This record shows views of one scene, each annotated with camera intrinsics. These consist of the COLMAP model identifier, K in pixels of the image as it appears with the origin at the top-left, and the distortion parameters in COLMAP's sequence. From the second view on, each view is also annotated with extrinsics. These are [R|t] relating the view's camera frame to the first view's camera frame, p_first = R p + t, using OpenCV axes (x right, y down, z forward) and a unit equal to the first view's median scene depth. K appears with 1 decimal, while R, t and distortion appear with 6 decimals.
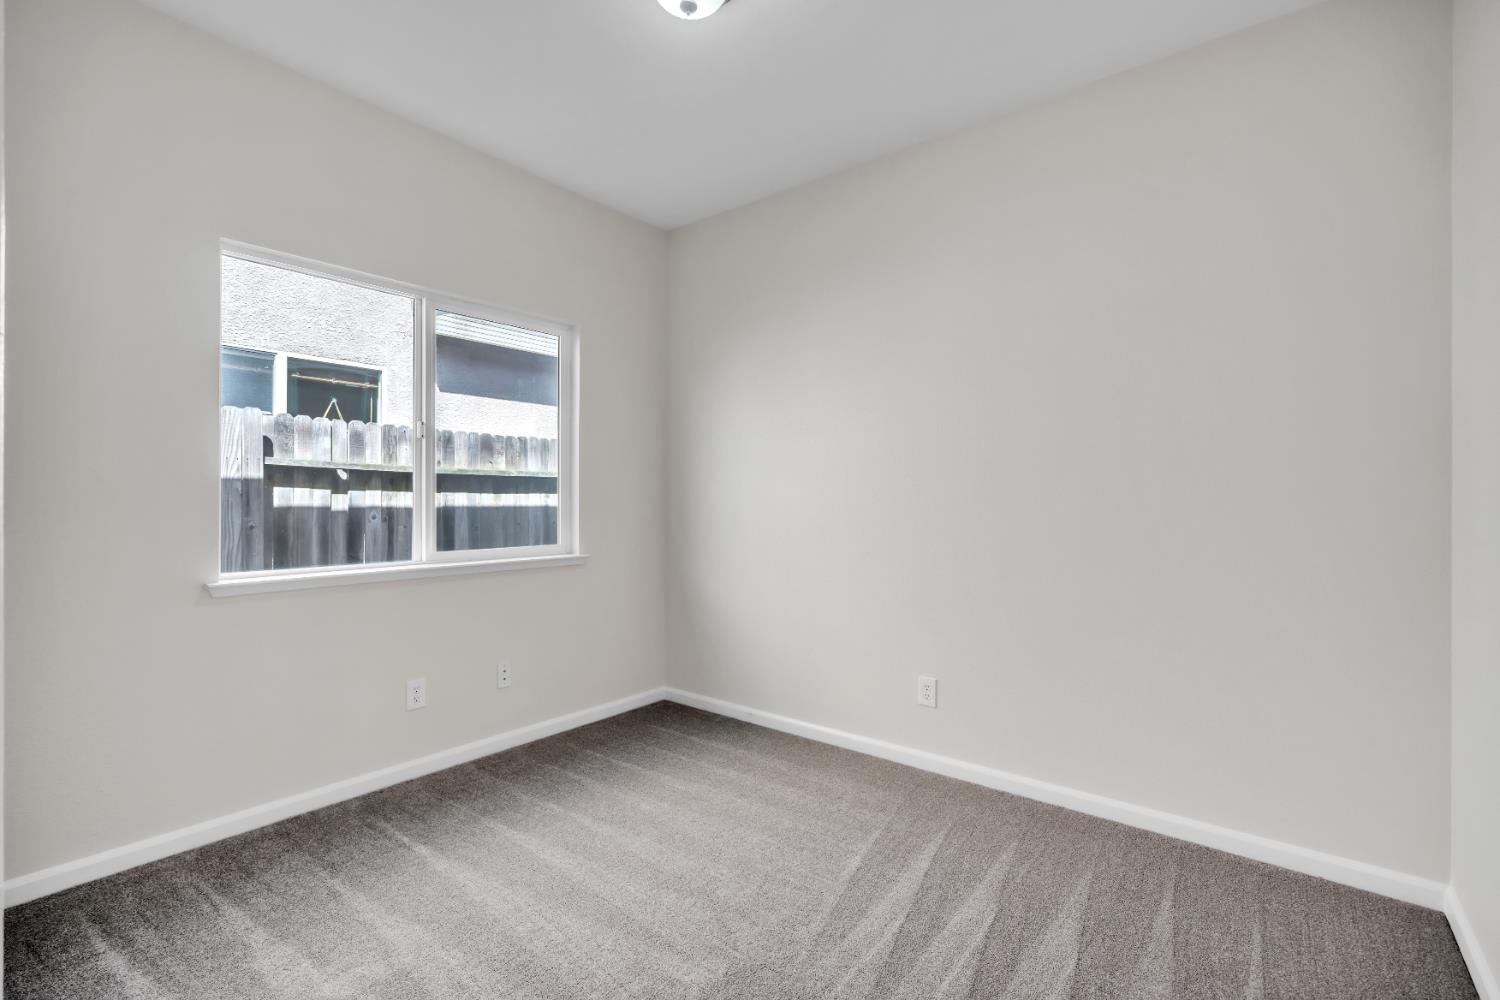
lens RADIAL K [[669.6, 0, 747.3], [0, 669.6, 496.2], [0, 0, 1]] dist [-0.001226, 0.000385]
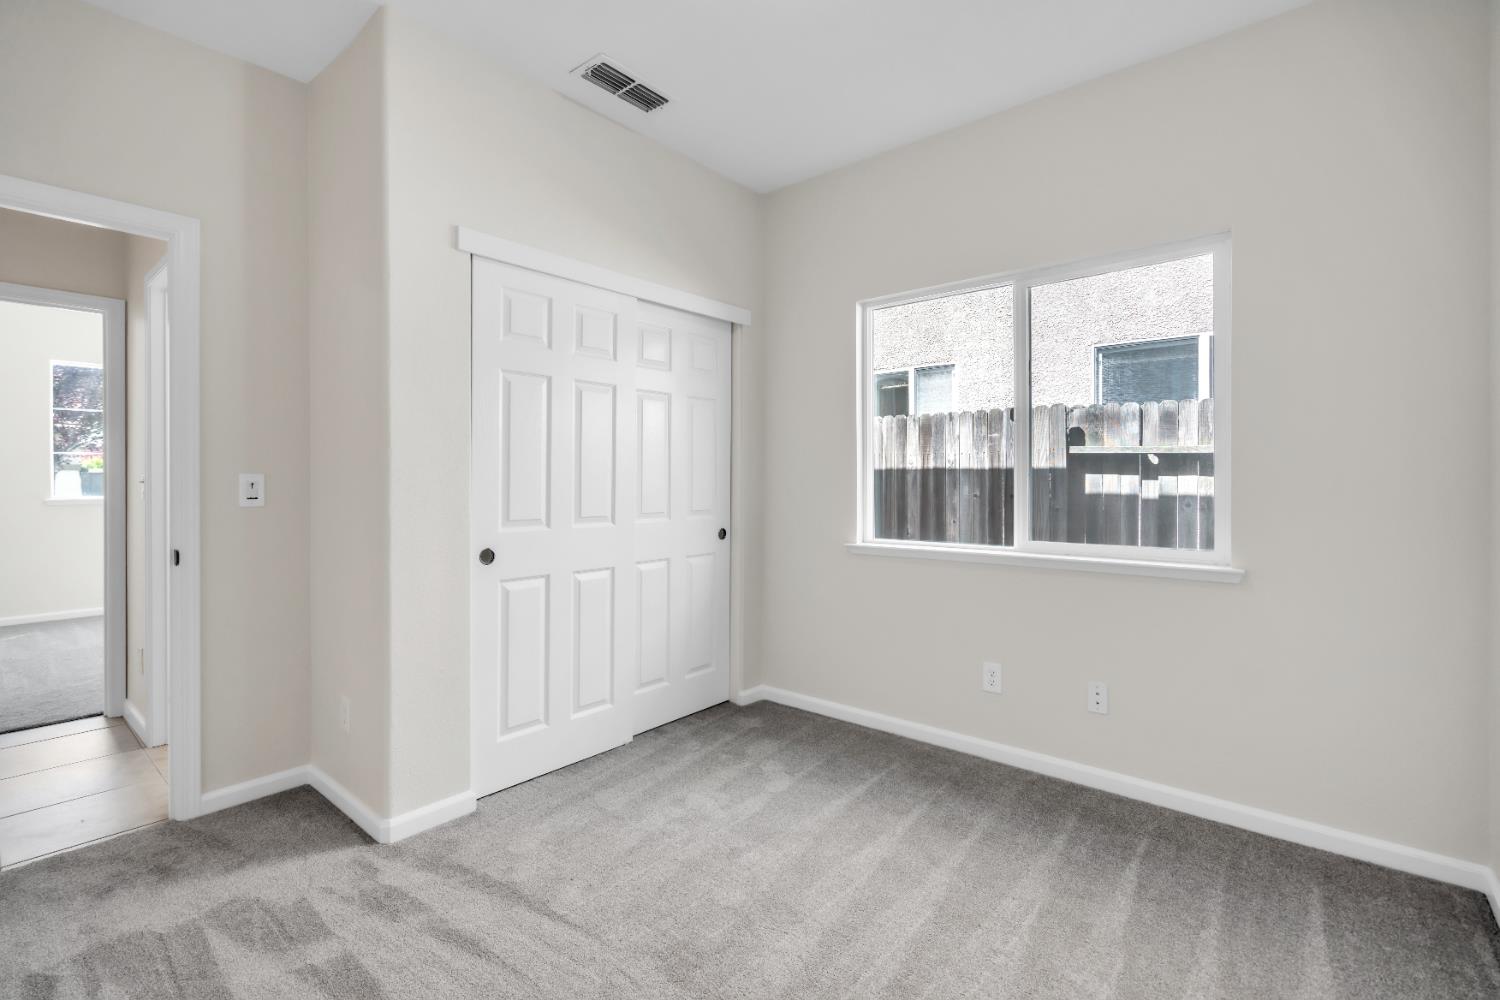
lens RADIAL K [[668.6, 0, 751.7], [0, 668.6, 528.6], [0, 0, 1]] dist [0.000256, 0.000213]
pose [[-0.020935, 0.060455, -0.997951, 0.371326], [-0.000580, 0.998169, 0.060480, 0.008044], [0.999781, 0.001845, -0.020861, 0.488355]]
